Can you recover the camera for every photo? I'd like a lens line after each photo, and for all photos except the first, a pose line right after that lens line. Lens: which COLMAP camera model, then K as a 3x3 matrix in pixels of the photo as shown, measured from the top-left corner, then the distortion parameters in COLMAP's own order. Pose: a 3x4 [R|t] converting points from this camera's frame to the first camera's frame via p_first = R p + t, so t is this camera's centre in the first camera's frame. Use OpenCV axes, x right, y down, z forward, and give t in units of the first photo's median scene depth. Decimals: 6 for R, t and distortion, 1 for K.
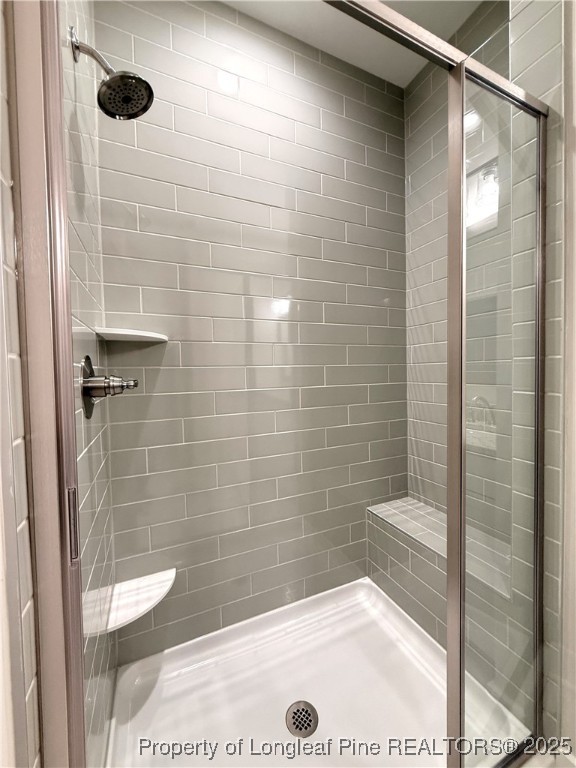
lens RADIAL K [[304.9, 0, 290.1], [0, 304.9, 381.5], [0, 0, 1]] dist [-0.004148, 0.001318]
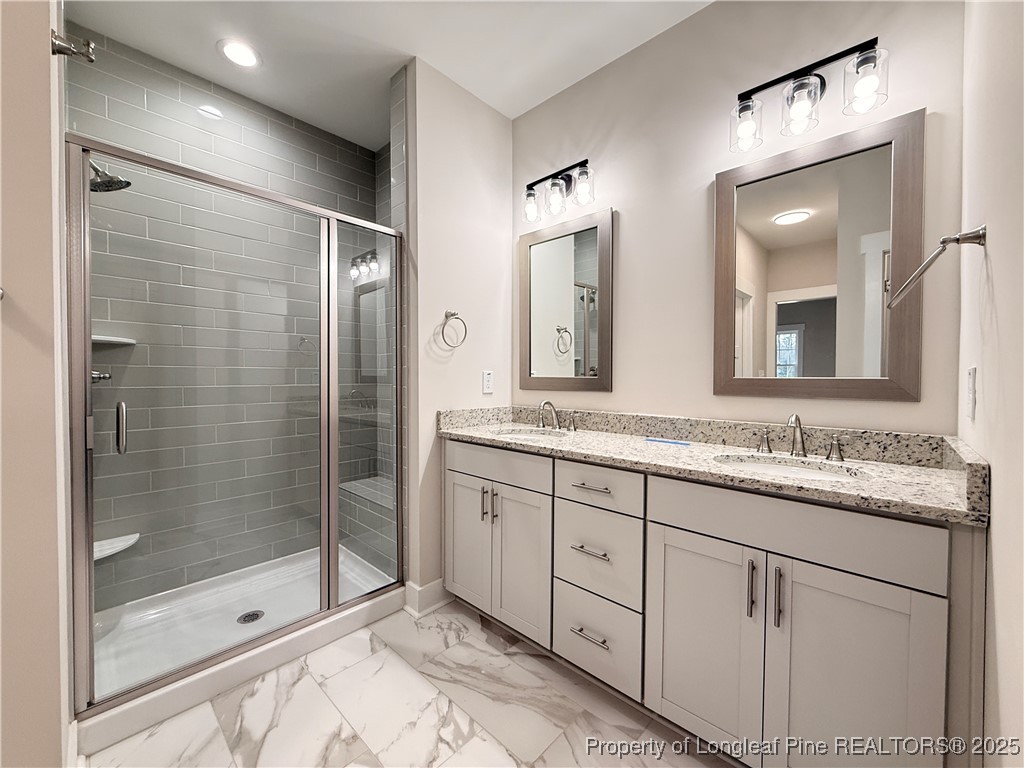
lens RADIAL K [[406.5, 0, 508.6], [0, 406.5, 385.1], [0, 0, 1]] dist [-0.004148, 0.001318]
pose [[0.925006, 0.015294, 0.379645, 0.340723], [-0.010113, 0.999827, -0.015639, 0.040290], [-0.379819, 0.010627, 0.925000, -0.999046]]
